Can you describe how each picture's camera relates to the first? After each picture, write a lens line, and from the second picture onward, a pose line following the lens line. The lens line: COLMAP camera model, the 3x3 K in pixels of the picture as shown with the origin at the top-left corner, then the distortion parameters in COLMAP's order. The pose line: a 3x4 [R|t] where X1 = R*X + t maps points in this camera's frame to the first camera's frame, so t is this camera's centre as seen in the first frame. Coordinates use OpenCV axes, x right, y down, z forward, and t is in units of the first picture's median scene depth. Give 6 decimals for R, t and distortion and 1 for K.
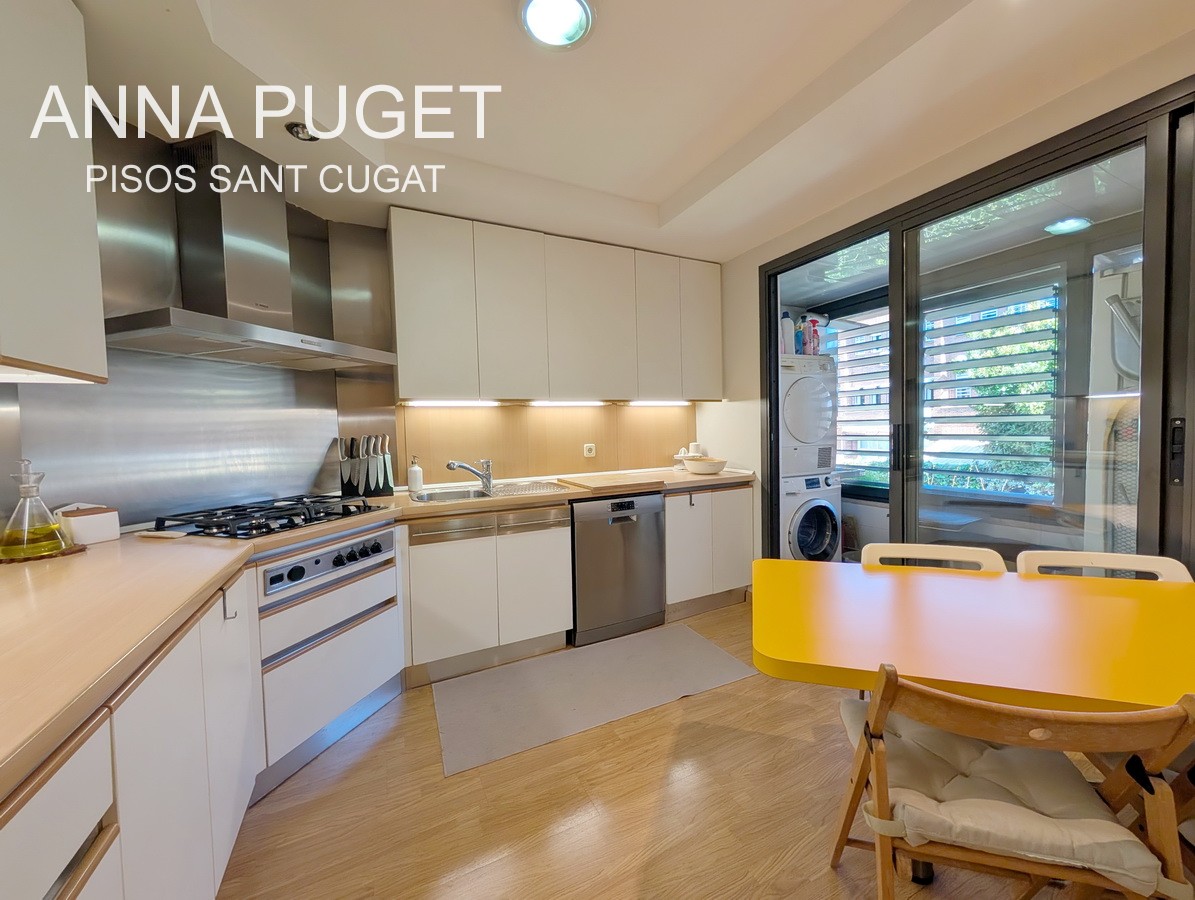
lens RADIAL K [[456.0, 0, 604.1], [0, 456.0, 447.5], [0, 0, 1]] dist [-0.001222, -0.000047]
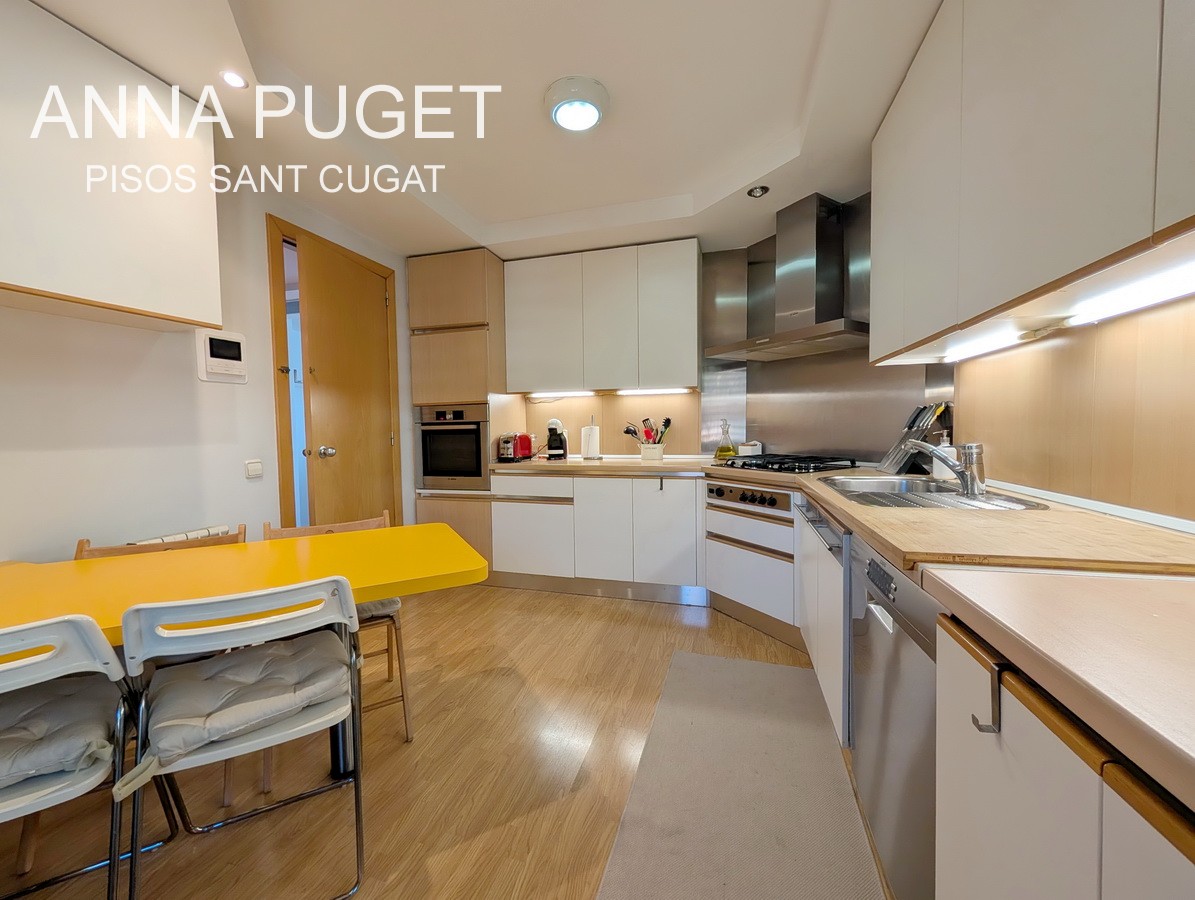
lens RADIAL K [[456.0, 0, 604.1], [0, 456.0, 447.5], [0, 0, 1]] dist [-0.001222, -0.000047]
pose [[-0.672807, 0.067780, -0.736707, 0.822889], [0.002686, 0.996012, 0.089184, -0.036695], [0.739814, 0.058025, -0.670305, 1.791709]]
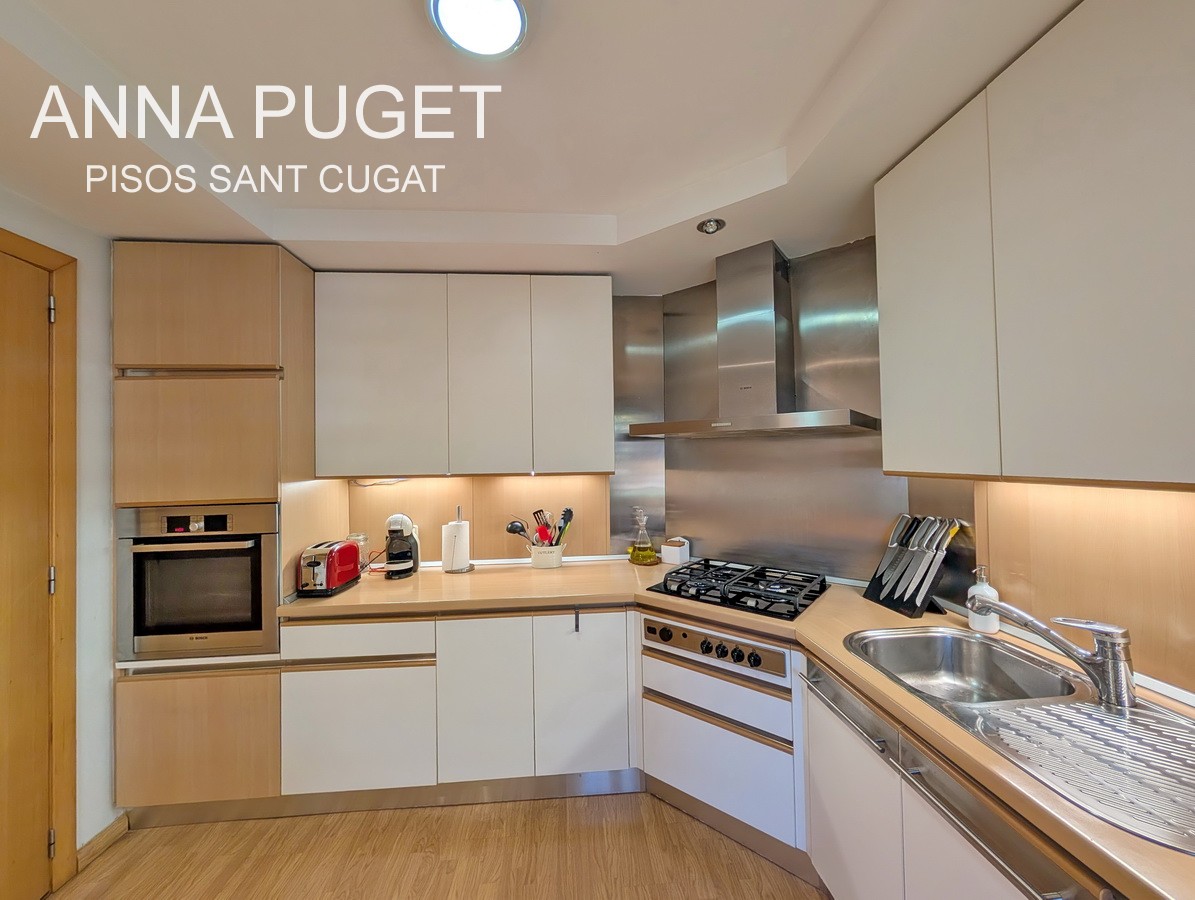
lens RADIAL K [[456.0, 0, 604.1], [0, 456.0, 447.5], [0, 0, 1]] dist [-0.001222, -0.000047]
pose [[-0.373584, 0.017217, -0.927436, 0.453034], [-0.008315, 0.999725, 0.021908, -0.225538], [0.927559, 0.015896, -0.373339, 1.279248]]
